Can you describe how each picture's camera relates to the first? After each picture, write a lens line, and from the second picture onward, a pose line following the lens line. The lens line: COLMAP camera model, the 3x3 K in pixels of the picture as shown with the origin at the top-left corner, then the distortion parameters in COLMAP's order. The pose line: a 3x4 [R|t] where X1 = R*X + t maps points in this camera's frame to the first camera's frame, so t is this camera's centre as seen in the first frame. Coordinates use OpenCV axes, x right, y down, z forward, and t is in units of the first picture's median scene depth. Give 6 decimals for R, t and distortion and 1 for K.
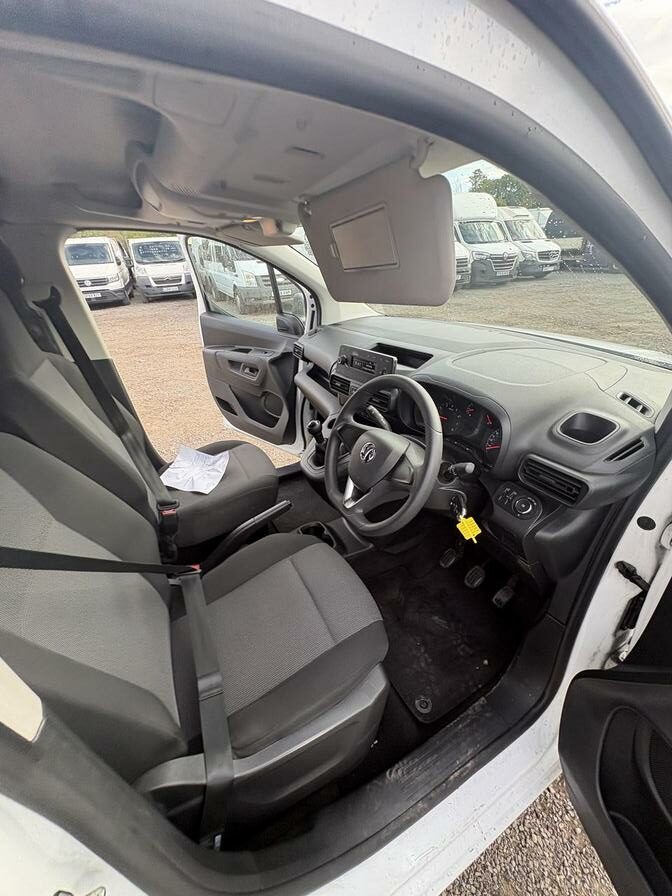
lens RADIAL K [[355.9, 0, 334.0], [0, 355.9, 441.9], [0, 0, 1]] dist [-0.003138, -0.000001]
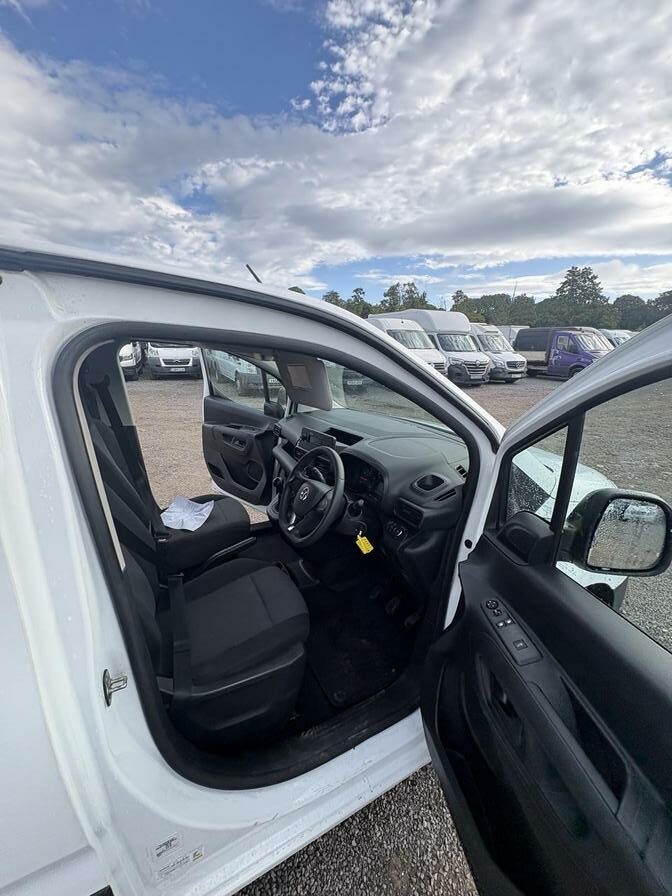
lens RADIAL K [[355.9, 0, 339.4], [0, 355.9, 442.7], [0, 0, 1]] dist [-0.003138, -0.000001]
pose [[0.997362, 0.063242, 0.035629, 0.113543], [-0.053625, 0.972758, -0.225537, 0.100730], [-0.048921, 0.223031, 0.973583, -0.375186]]
